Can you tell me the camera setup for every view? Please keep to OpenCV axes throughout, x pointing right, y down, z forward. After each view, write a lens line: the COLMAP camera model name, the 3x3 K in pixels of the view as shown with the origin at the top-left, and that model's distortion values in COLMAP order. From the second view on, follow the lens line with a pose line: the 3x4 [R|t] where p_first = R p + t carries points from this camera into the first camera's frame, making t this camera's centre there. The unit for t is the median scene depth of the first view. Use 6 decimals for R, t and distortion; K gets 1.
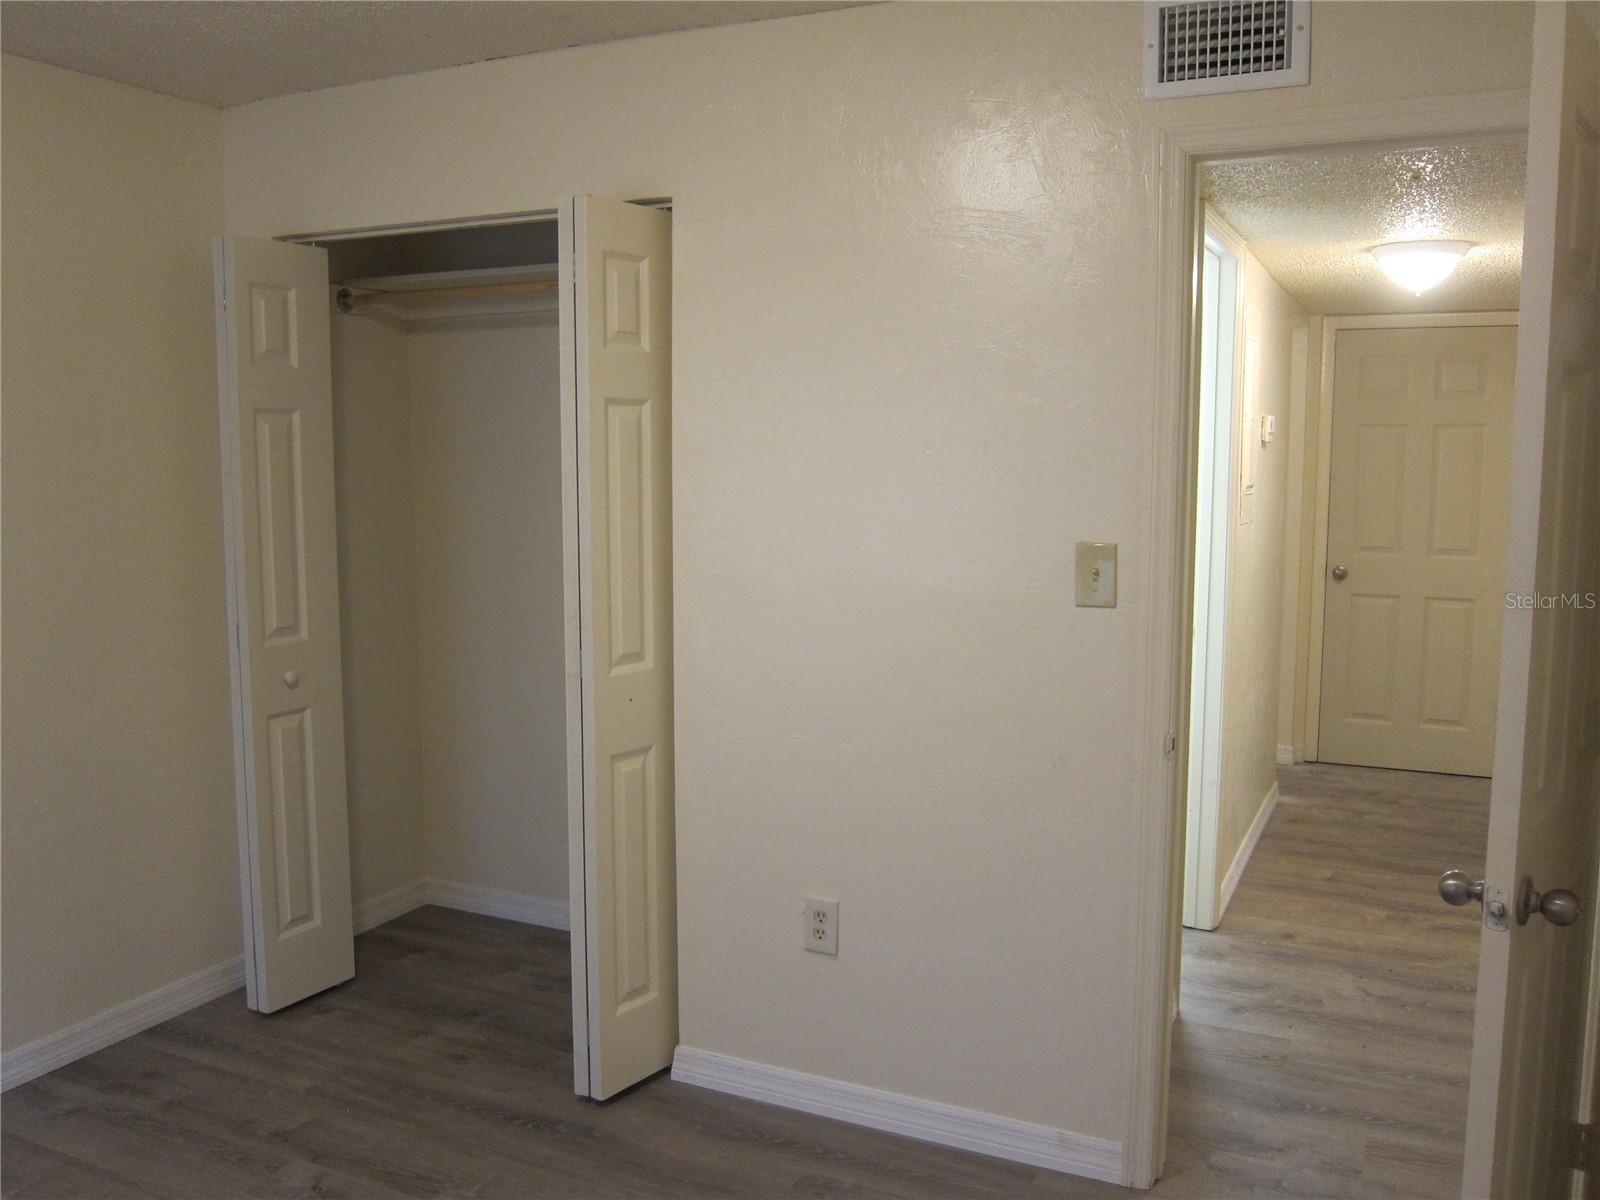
lens RADIAL K [[1328.2, 0, 797.5], [0, 1328.2, 601.6], [0, 0, 1]] dist [-0.059669, 0.015304]
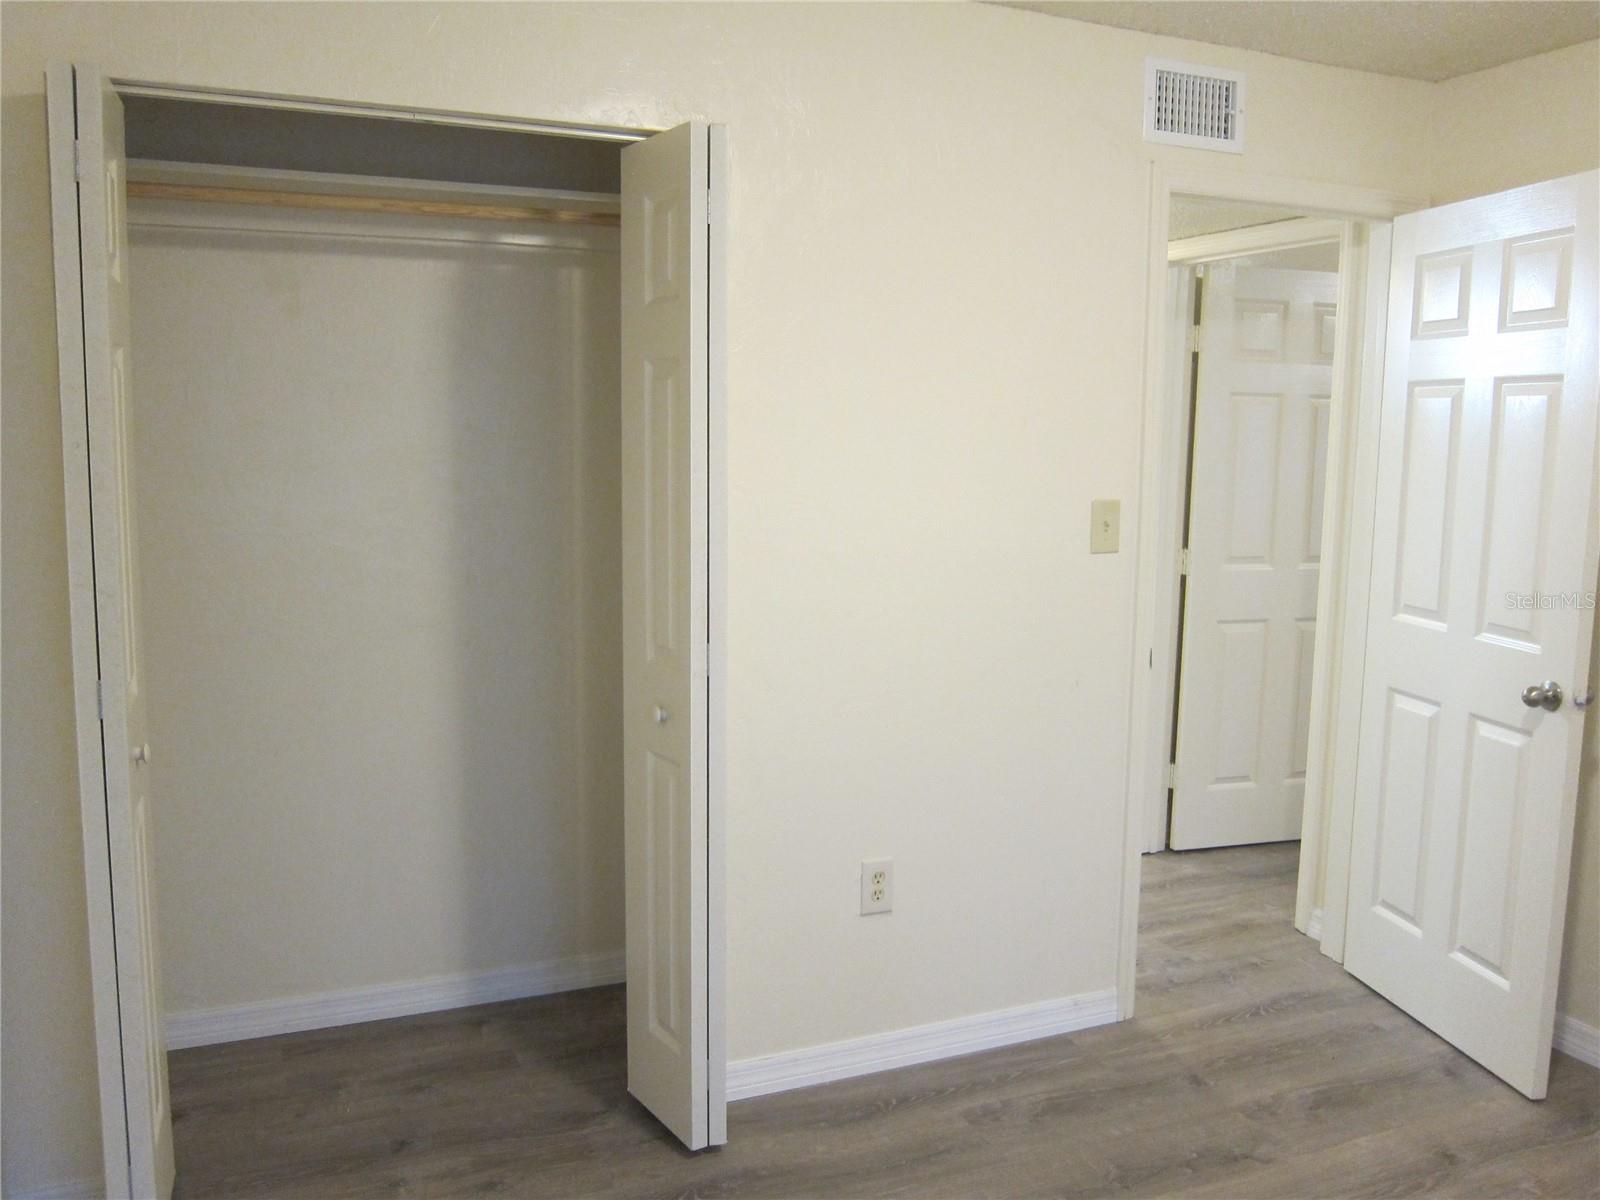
lens RADIAL K [[1328.2, 0, 797.5], [0, 1328.2, 601.6], [0, 0, 1]] dist [-0.059669, 0.015304]
pose [[0.648028, -0.089406, 0.756351, -0.758796], [0.076165, 0.995715, 0.052444, -0.031650], [-0.757799, 0.023622, 0.652061, 0.367578]]
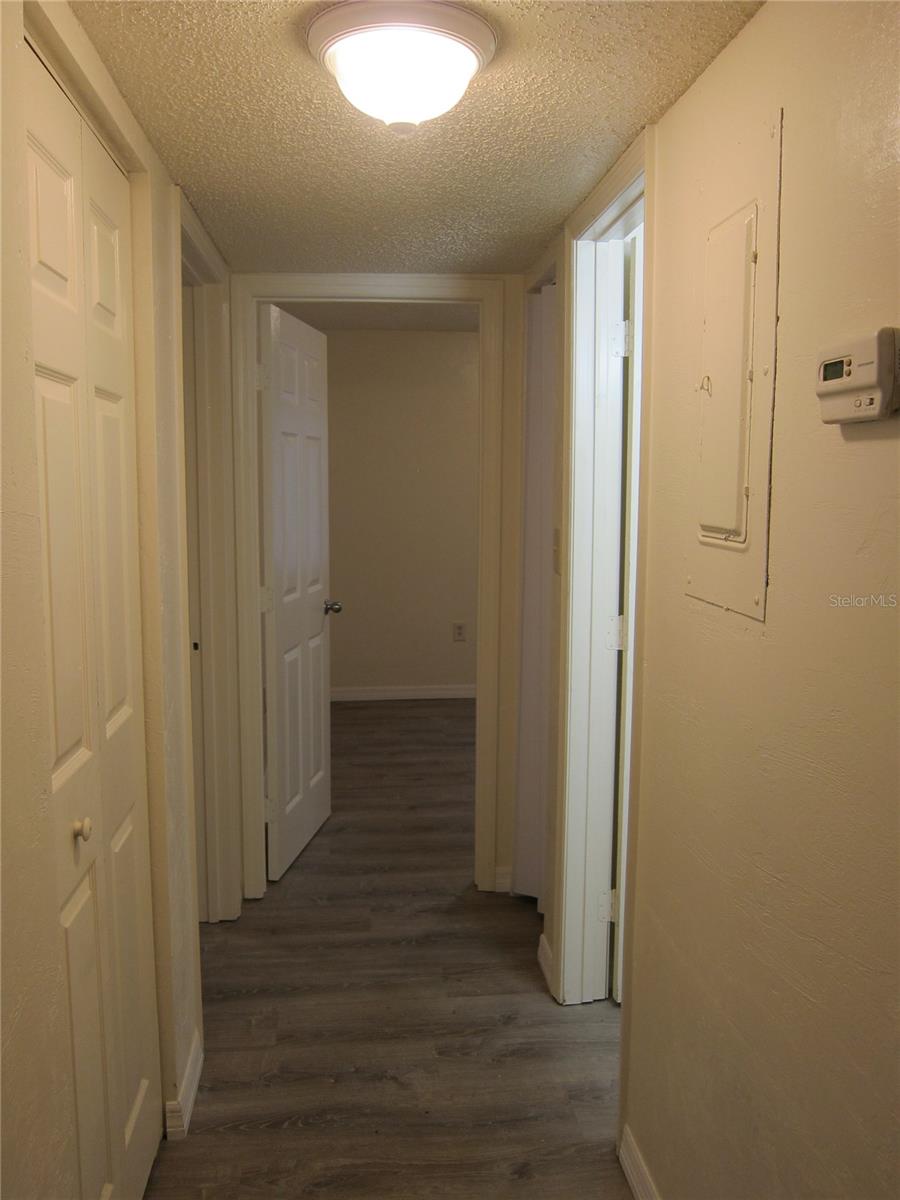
lens RADIAL K [[996.2, 0, 451.6], [0, 996.2, 602.1], [0, 0, 1]] dist [-0.059669, 0.015304]
pose [[-0.848982, 0.057044, -0.525334, 0.881859], [-0.068926, 0.973708, 0.217121, -0.189392], [0.523907, 0.220541, -0.822729, 1.795011]]
